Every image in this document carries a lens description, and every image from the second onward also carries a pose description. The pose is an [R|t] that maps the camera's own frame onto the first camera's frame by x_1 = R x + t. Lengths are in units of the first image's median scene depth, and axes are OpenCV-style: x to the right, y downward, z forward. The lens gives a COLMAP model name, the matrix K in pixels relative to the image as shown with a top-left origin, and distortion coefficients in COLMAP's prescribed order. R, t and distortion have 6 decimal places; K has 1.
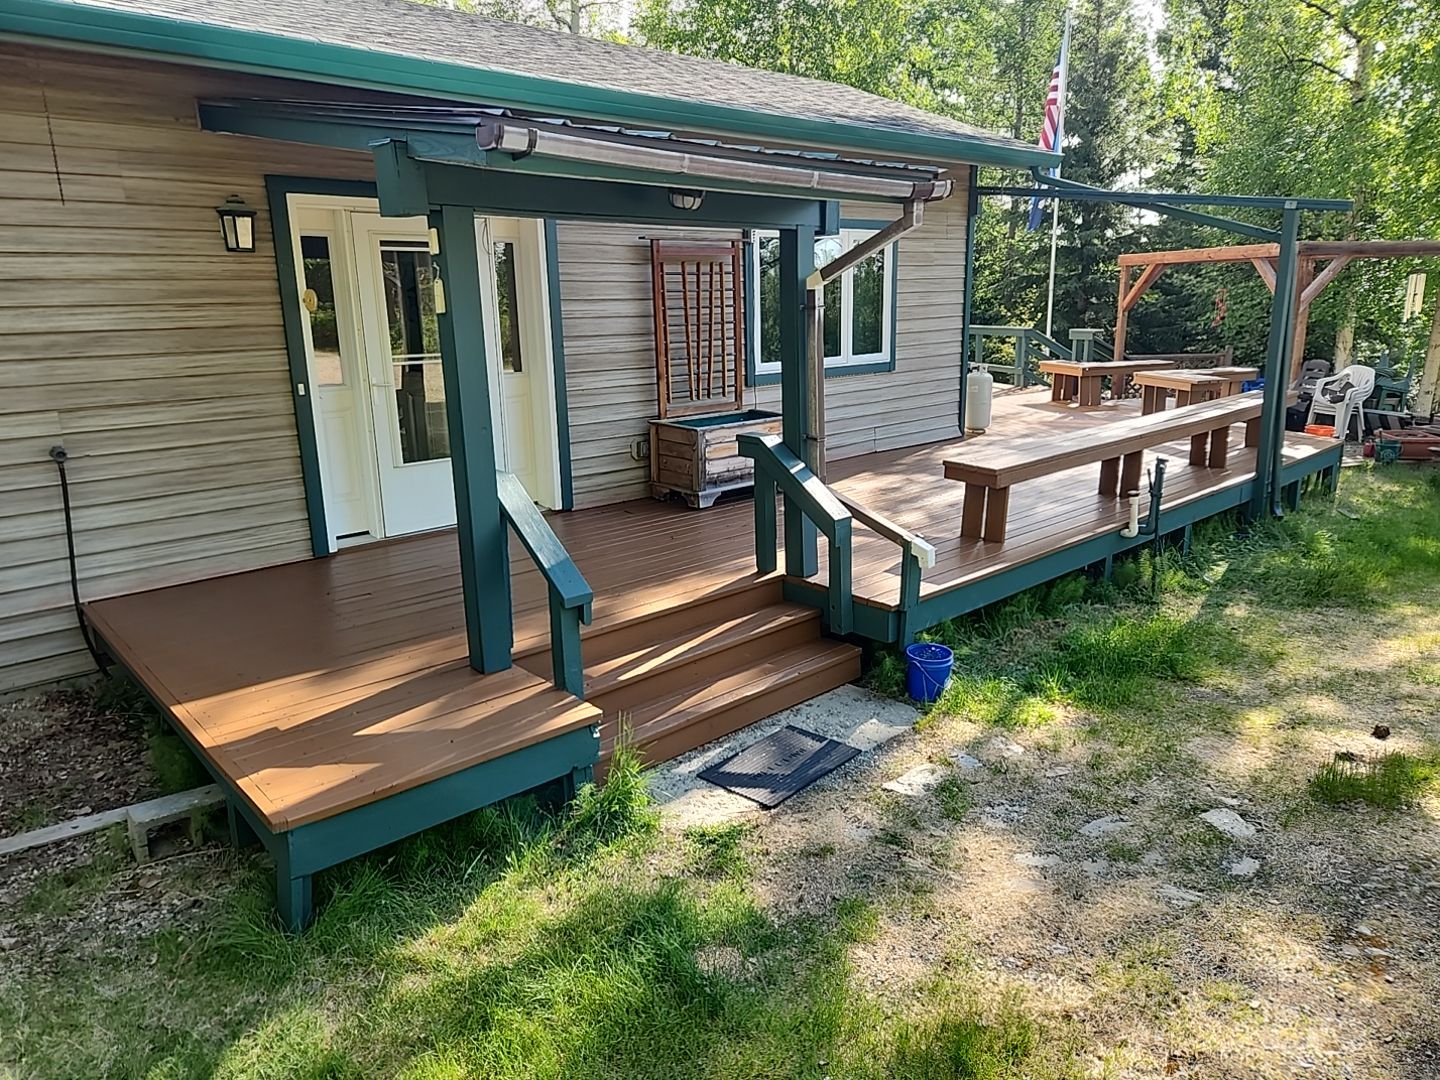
lens RADIAL K [[965.1, 0, 720.0], [0, 965.1, 540.0], [0, 0, 1]] dist [0.082850, -0.064921]
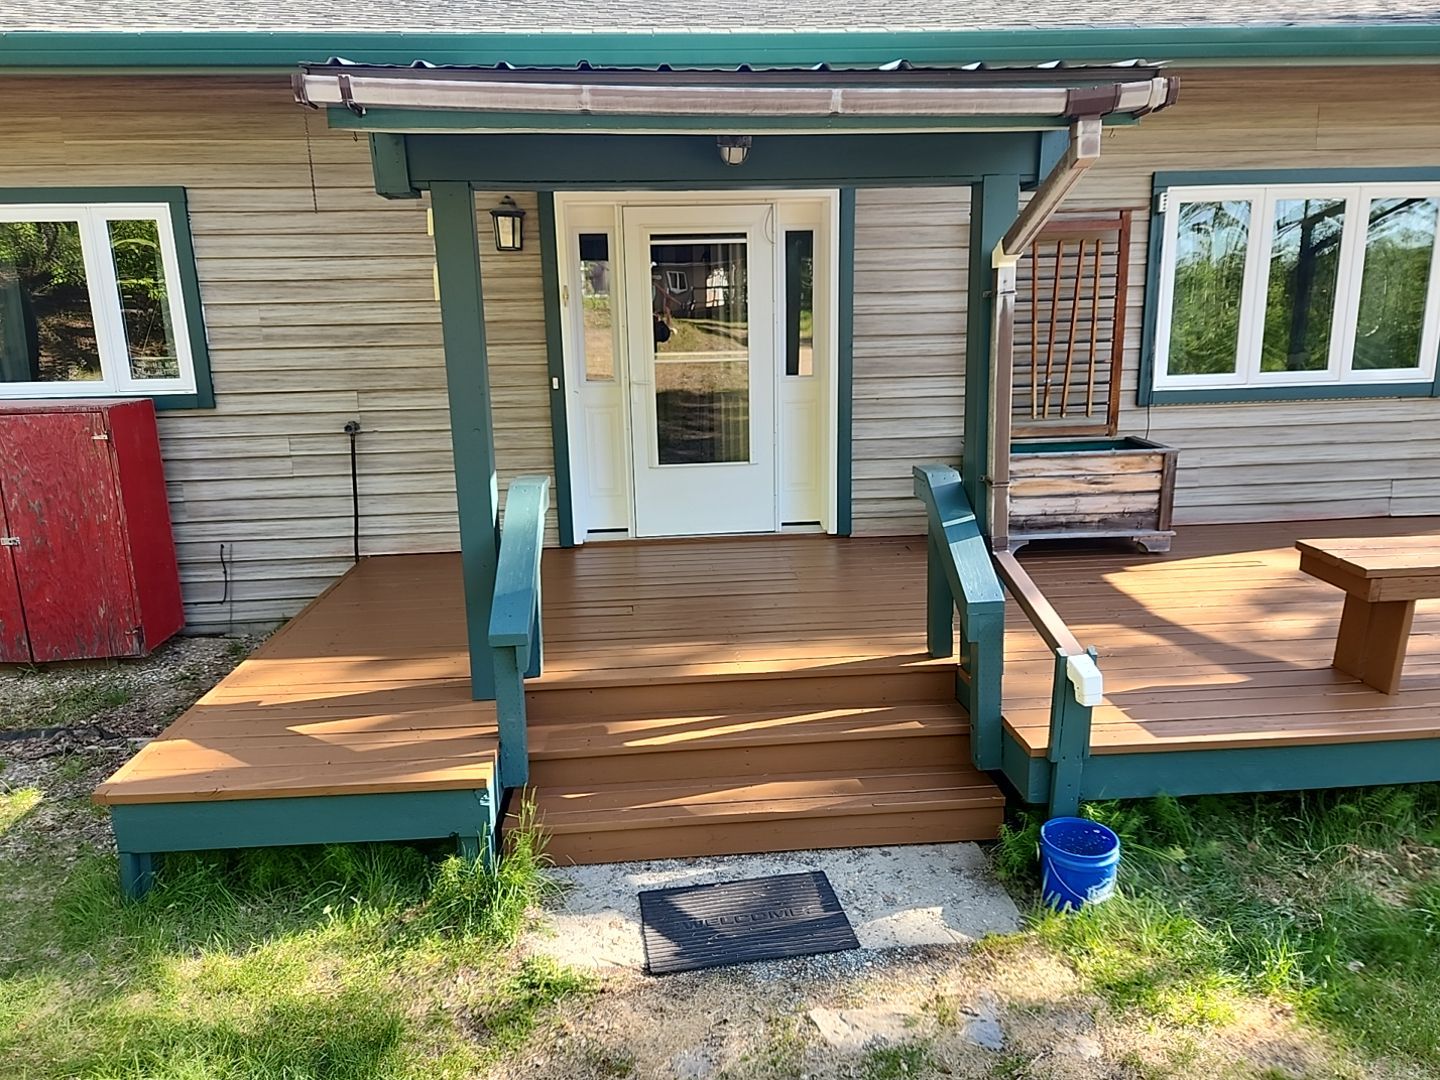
lens RADIAL K [[966.3, 0, 720.0], [0, 966.3, 540.0], [0, 0, 1]] dist [0.066906, -0.060516]
pose [[0.784147, 0.142907, -0.603897, 0.389966], [-0.145622, 0.988326, 0.044793, -0.069739], [0.603248, 0.052816, 0.795803, 0.341573]]
